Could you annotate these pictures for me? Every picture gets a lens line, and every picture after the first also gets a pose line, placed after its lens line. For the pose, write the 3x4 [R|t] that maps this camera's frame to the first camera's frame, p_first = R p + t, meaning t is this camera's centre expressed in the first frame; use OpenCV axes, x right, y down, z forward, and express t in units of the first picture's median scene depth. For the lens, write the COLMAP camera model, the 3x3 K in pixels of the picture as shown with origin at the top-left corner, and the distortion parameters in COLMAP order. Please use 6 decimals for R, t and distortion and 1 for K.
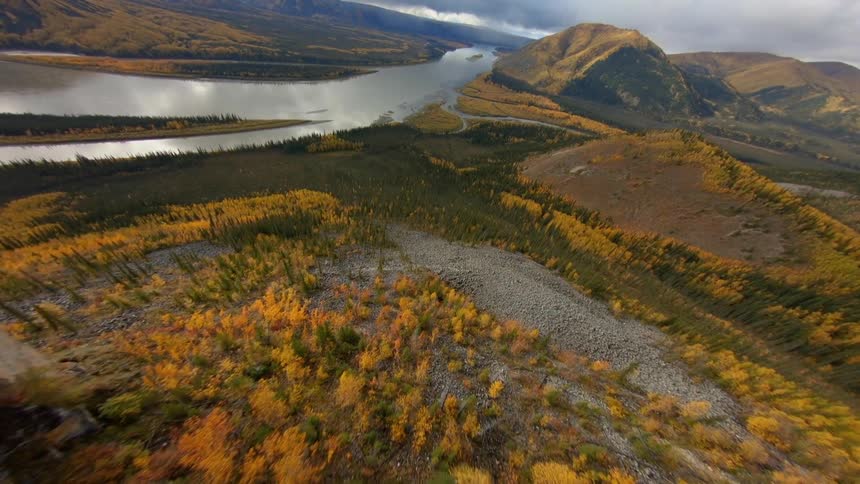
lens RADIAL K [[259.8, 0, 430.0], [0, 259.8, 242.0], [0, 0, 1]] dist [0.003638, 0.000001]
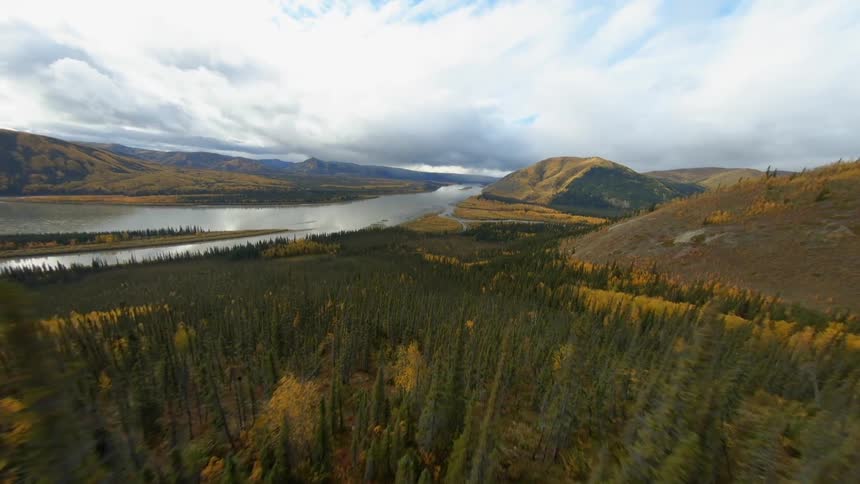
lens RADIAL K [[252.5, 0, 430.0], [0, 252.5, 242.0], [0, 0, 1]] dist [0.005463, 0.000011]
pose [[0.997815, -0.065559, -0.008185, 0.011552], [0.055892, 0.903687, -0.424529, -0.023792], [0.035228, 0.423144, 0.905377, 0.158739]]
